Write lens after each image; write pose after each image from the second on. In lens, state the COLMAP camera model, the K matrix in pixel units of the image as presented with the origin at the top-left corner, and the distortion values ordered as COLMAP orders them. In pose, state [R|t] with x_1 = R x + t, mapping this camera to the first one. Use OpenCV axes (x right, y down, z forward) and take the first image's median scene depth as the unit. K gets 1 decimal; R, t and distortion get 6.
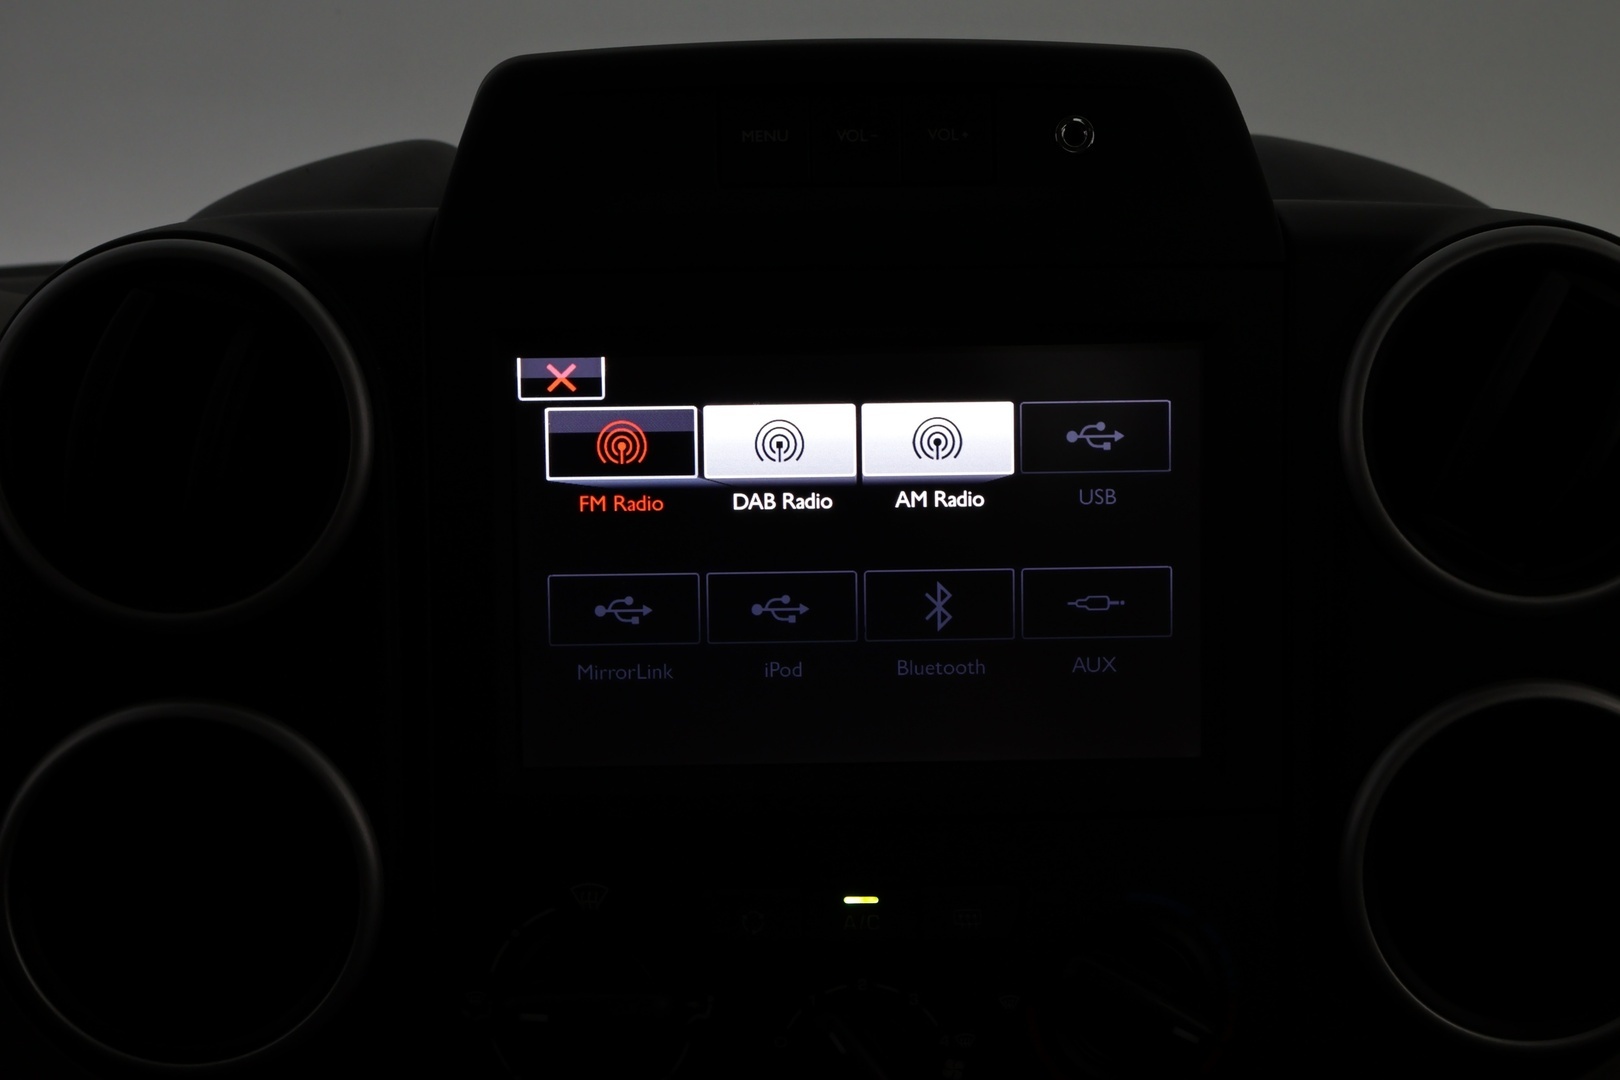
lens RADIAL K [[1922.6, 0, 807.6], [0, 1922.6, 539.2], [0, 0, 1]] dist [-0.004324, 0.000000]
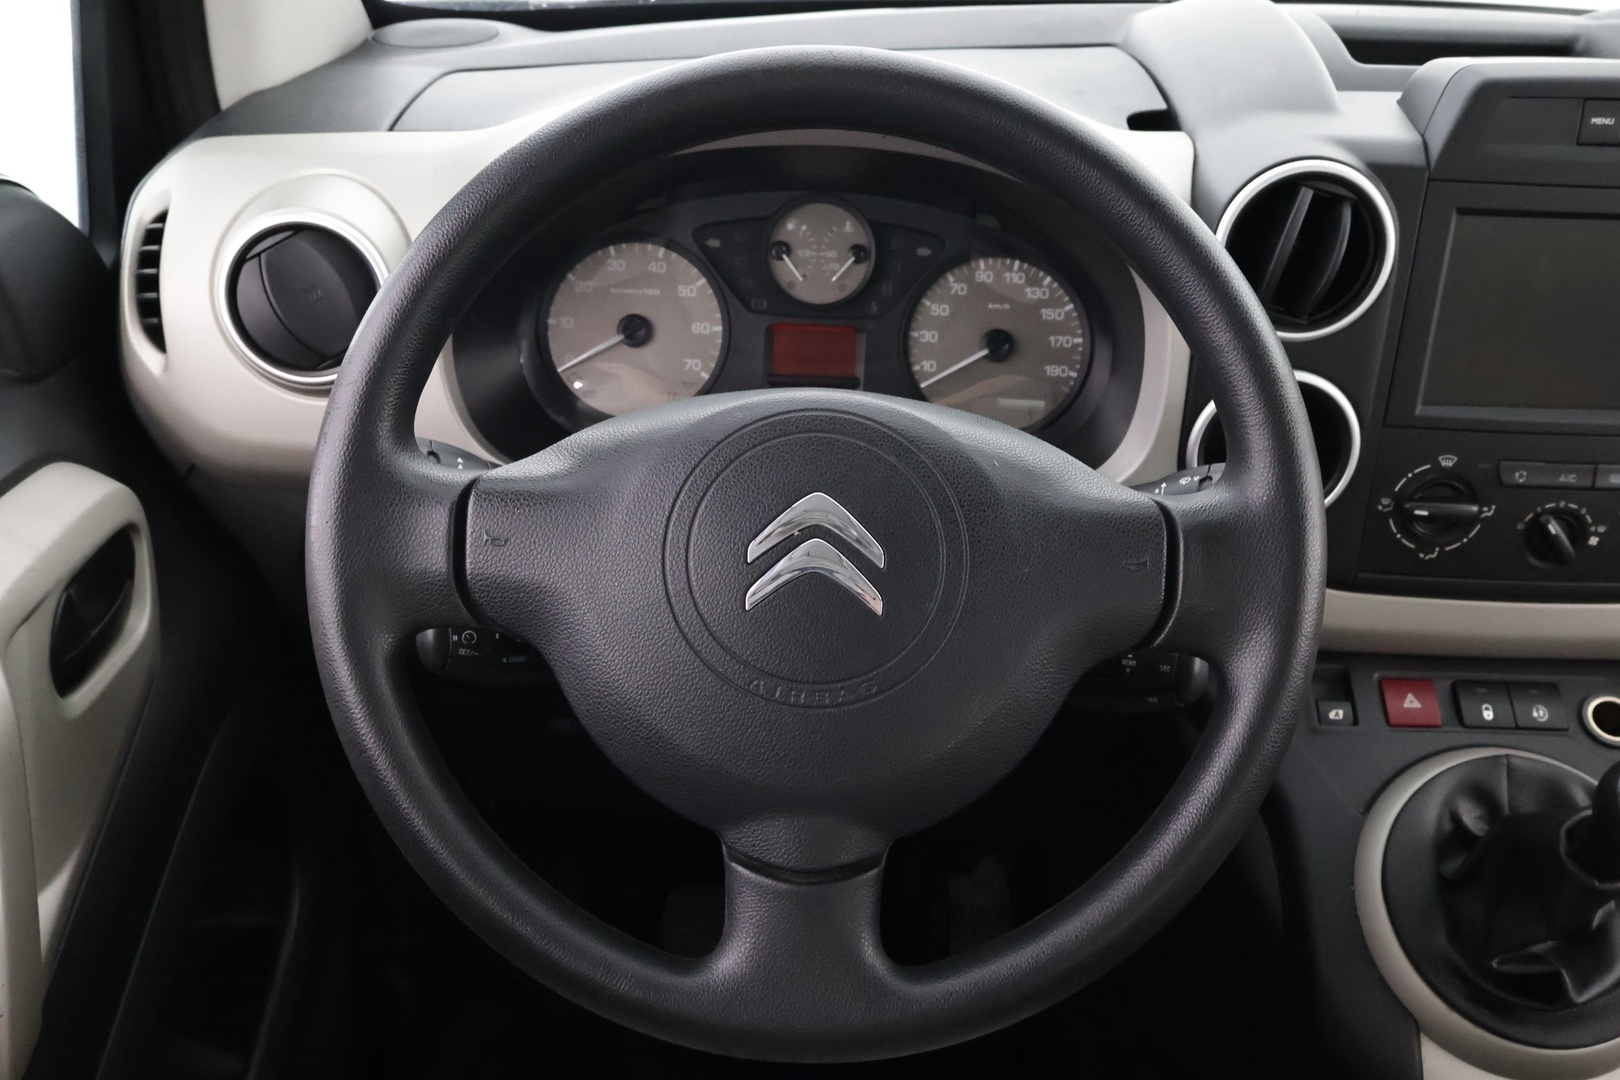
lens RADIAL K [[1657.0, 0, 804.7], [0, 1657.0, 539.1], [0, 0, 1]] dist [0.004146, 0.000000]
pose [[0.999076, 0.042873, 0.002910, -0.868924], [-0.041188, 0.936100, 0.349314, -0.375486], [0.012252, -0.349111, 0.937001, -0.854703]]
